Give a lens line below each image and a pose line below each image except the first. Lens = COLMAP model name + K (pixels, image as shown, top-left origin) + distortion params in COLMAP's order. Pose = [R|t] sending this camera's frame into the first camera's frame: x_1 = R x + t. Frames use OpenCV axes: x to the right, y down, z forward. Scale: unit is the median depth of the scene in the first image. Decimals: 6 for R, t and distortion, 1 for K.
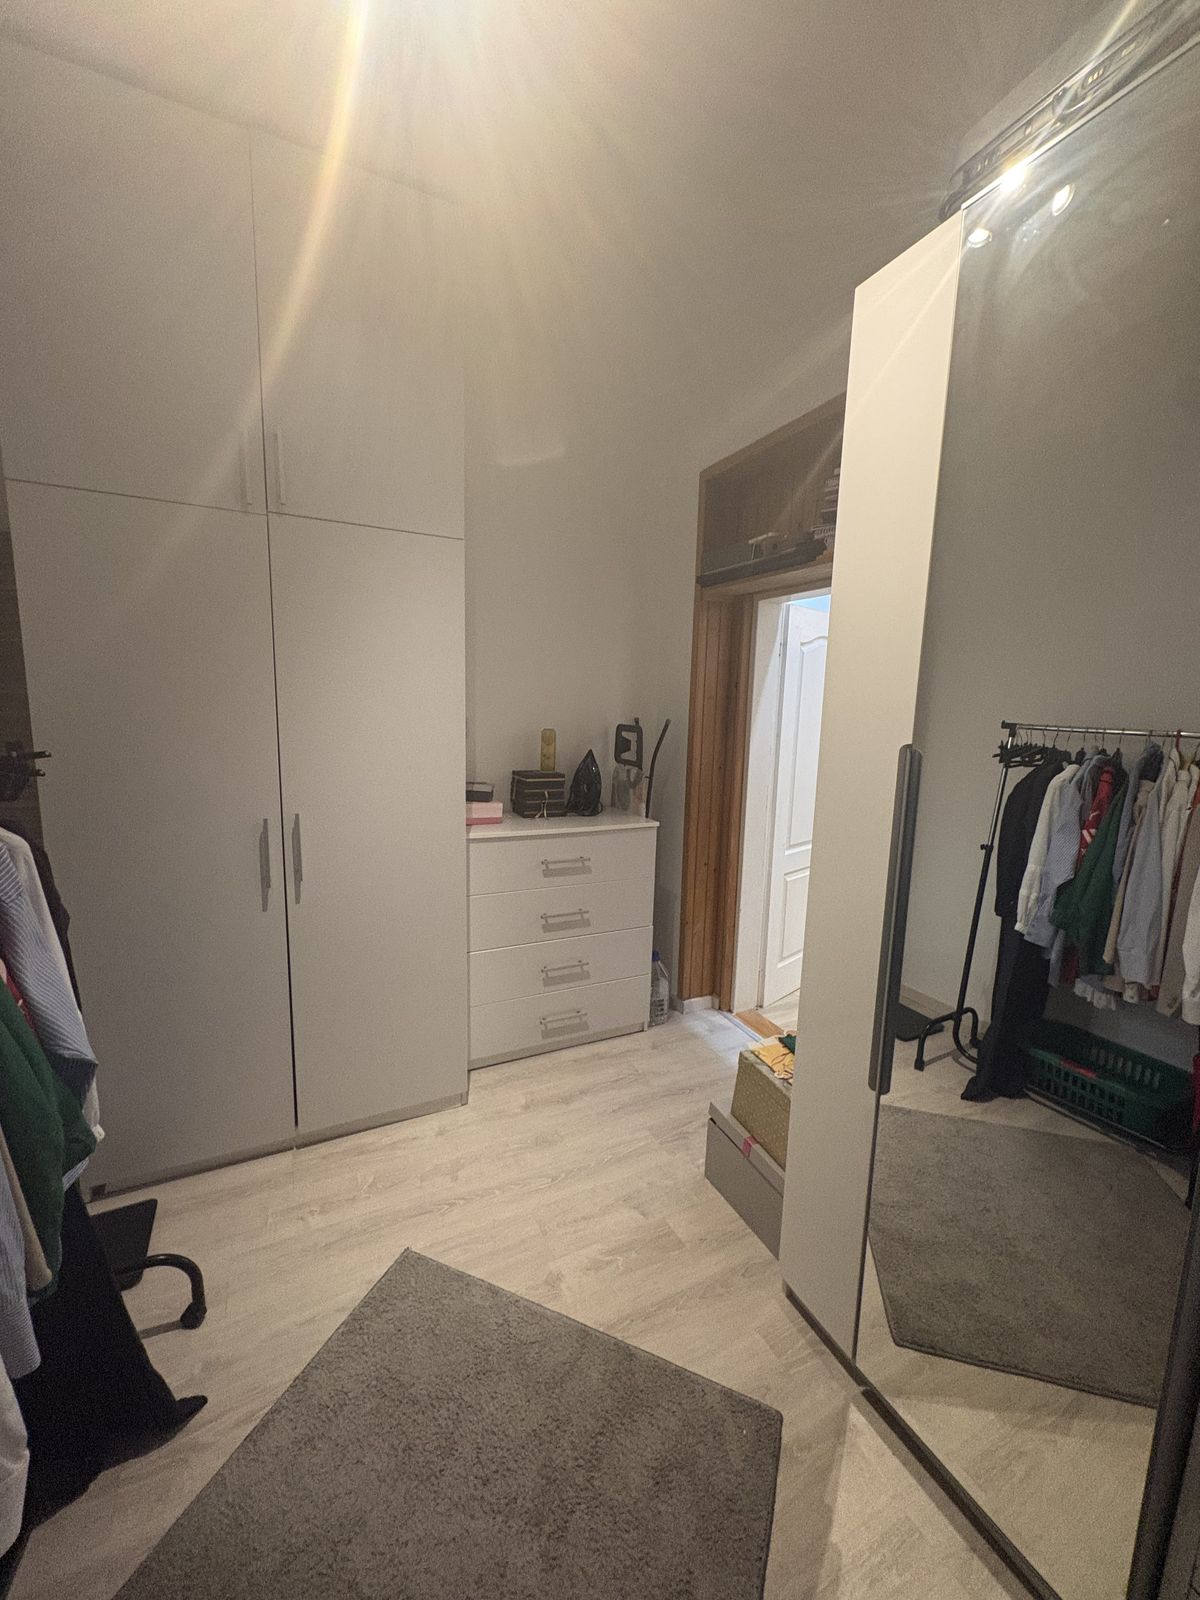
lens RADIAL K [[635.0, 0, 597.0], [0, 635.0, 797.0], [0, 0, 1]] dist [-0.000709, -0.000184]
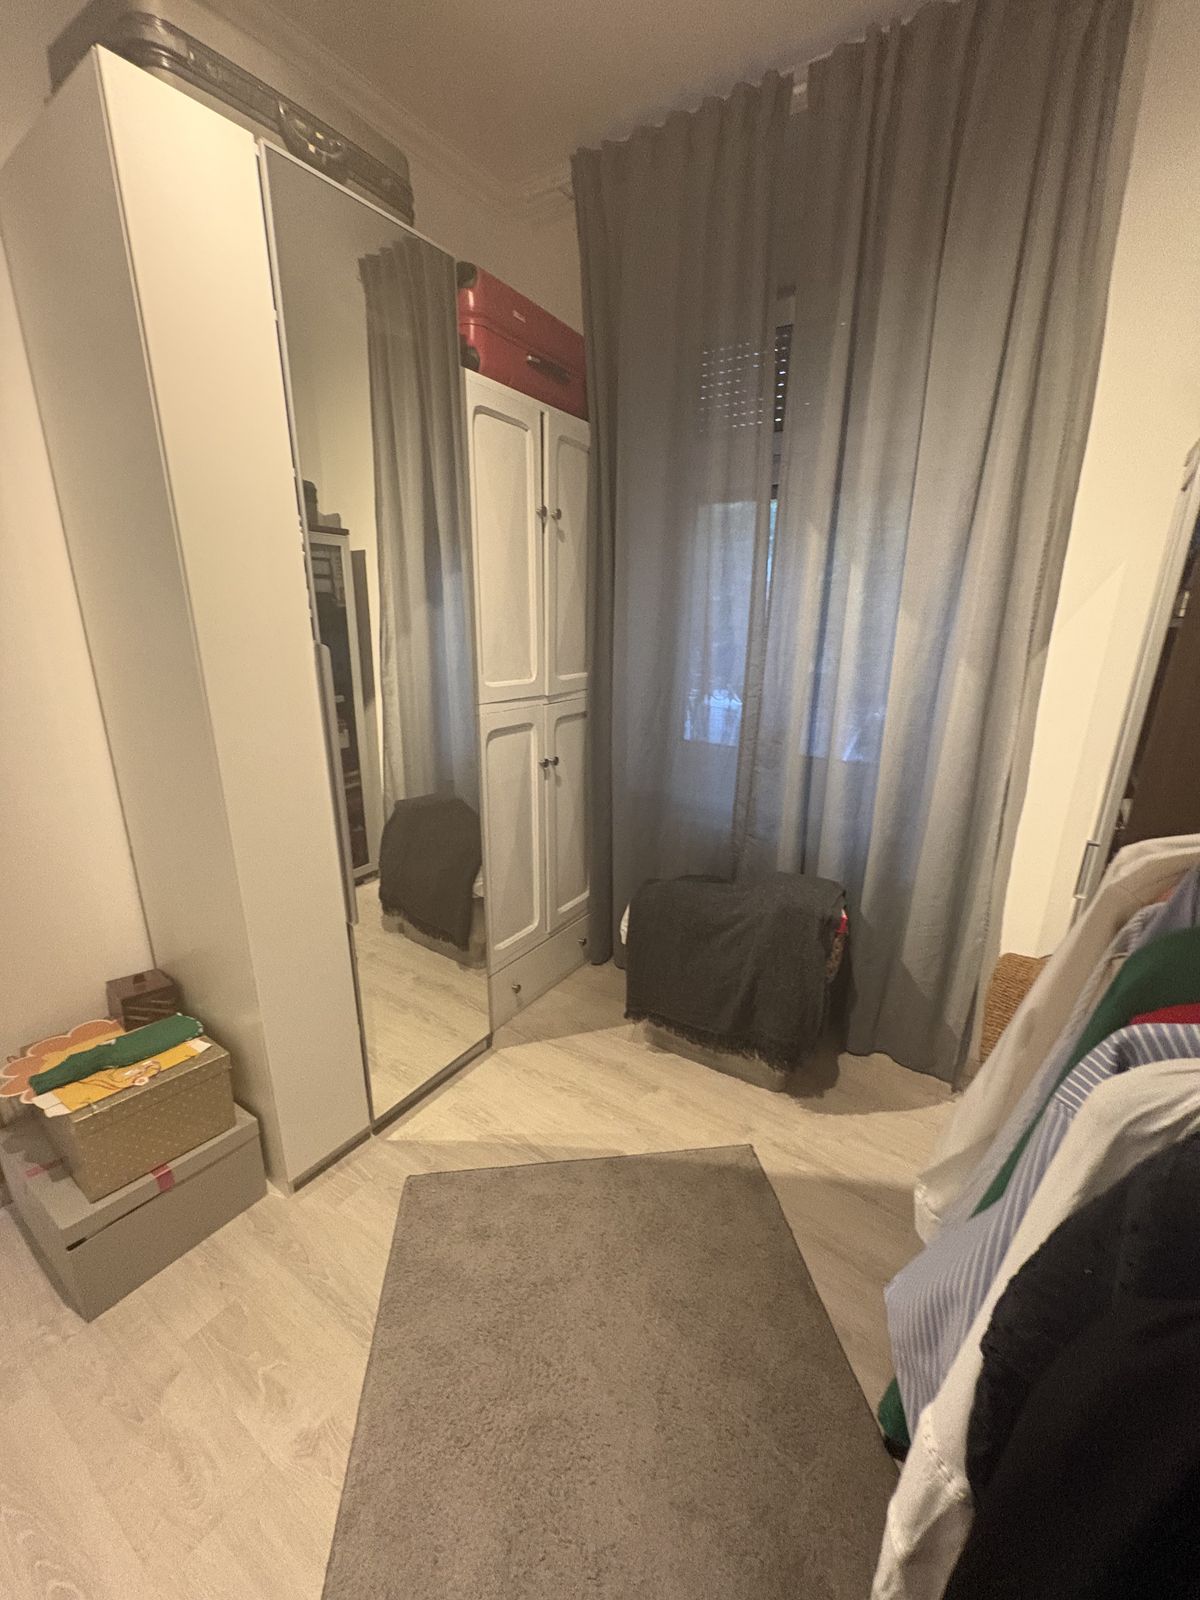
lens RADIAL K [[635.0, 0, 591.7], [0, 635.0, 797.3], [0, 0, 1]] dist [-0.000709, -0.000184]
pose [[-0.480724, -0.272259, 0.833534, -0.678433], [0.109002, 0.924650, 0.364885, -0.150824], [-0.870071, 0.266266, -0.414825, 0.905123]]
